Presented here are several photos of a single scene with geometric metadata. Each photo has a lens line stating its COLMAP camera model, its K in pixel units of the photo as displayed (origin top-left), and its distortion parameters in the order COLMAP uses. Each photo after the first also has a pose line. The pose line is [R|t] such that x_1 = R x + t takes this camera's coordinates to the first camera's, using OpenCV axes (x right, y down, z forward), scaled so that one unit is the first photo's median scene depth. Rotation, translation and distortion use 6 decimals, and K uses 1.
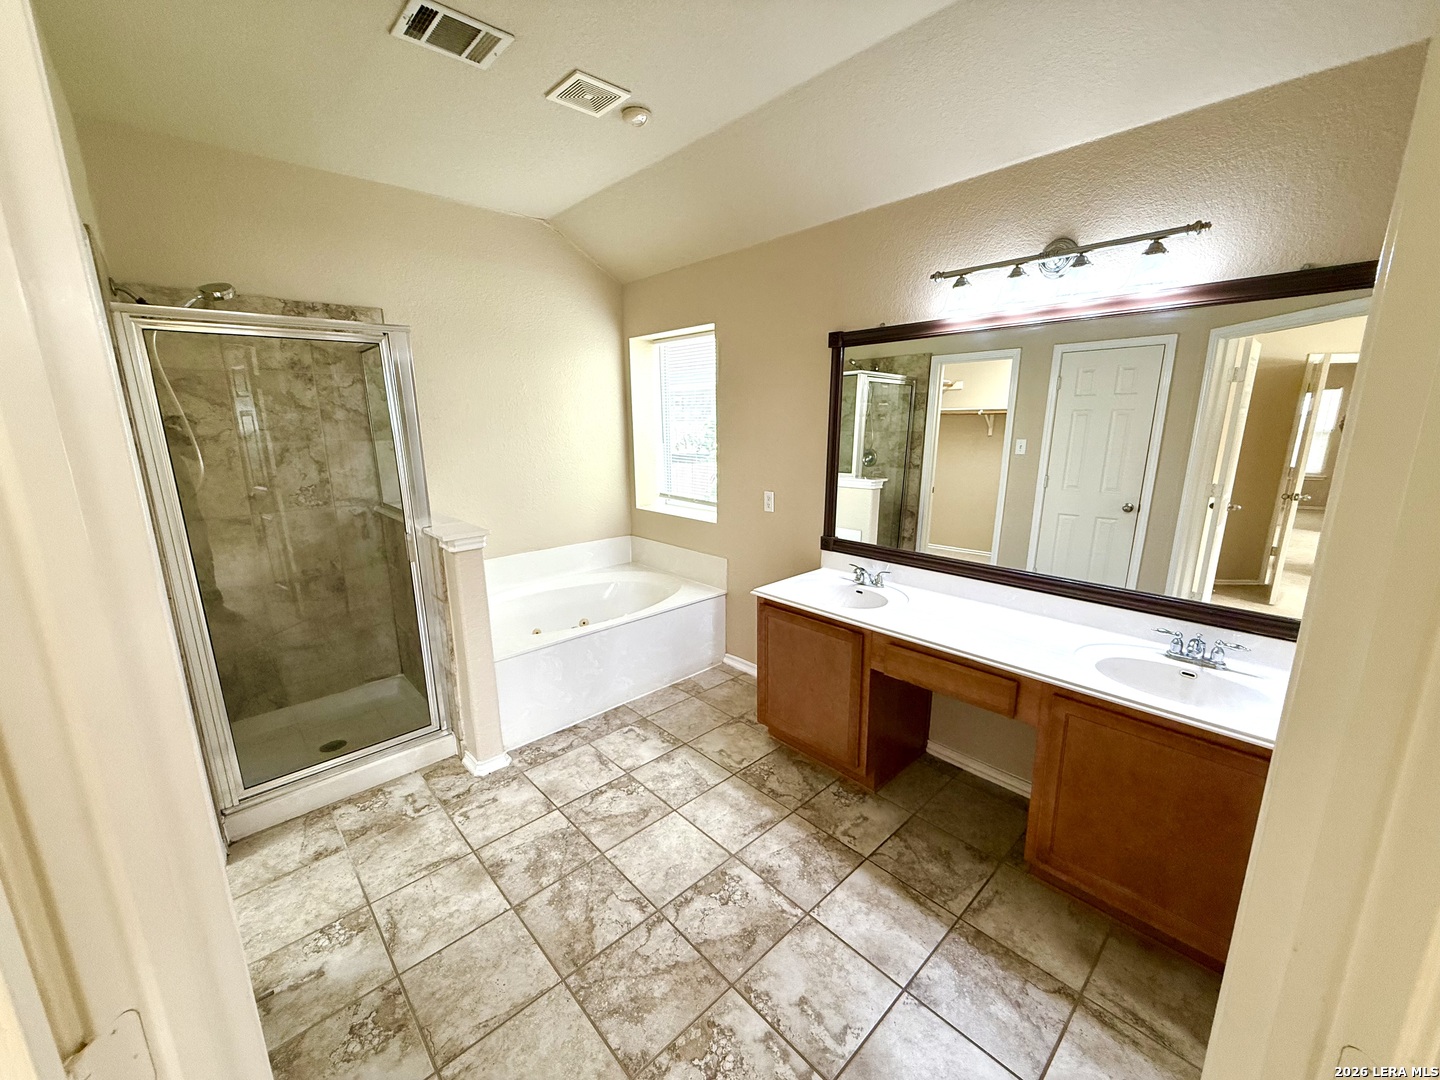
lens RADIAL K [[572.0, 0, 719.1], [0, 572.0, 539.3], [0, 0, 1]] dist [0.001174, -0.000476]
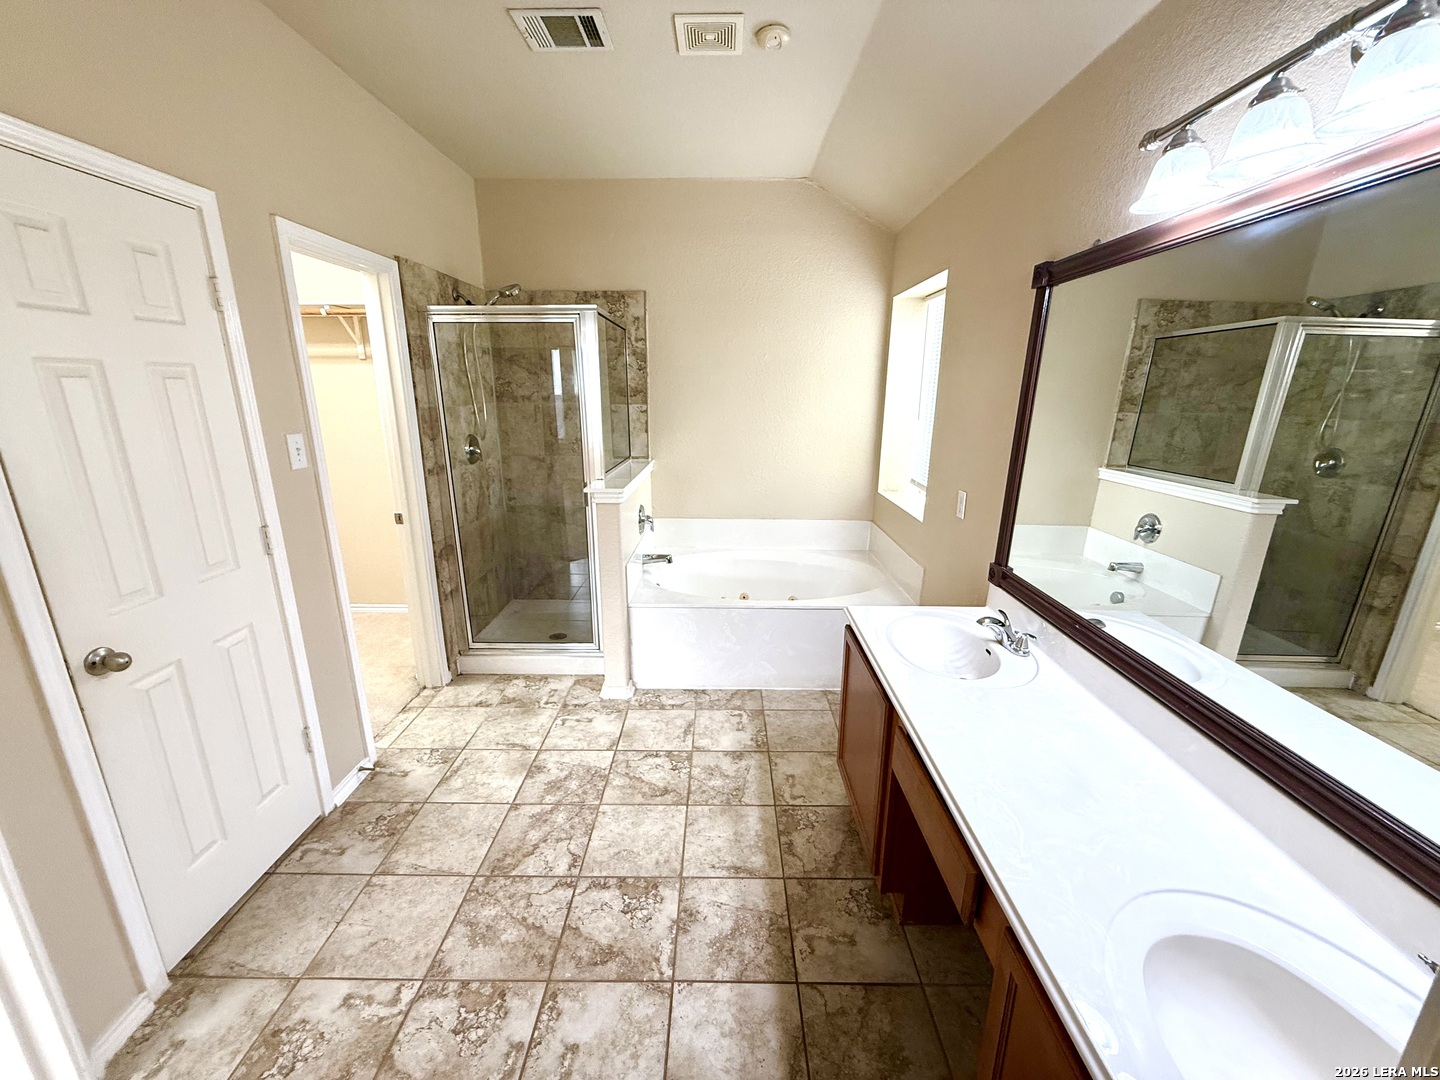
lens RADIAL K [[572.0, 0, 713.5], [0, 572.0, 539.3], [0, 0, 1]] dist [0.001174, -0.000476]
pose [[0.726045, 0.191770, -0.660365, 0.522779], [-0.156552, 0.981205, 0.112819, -0.079961], [0.669589, 0.021470, 0.742421, 0.323911]]
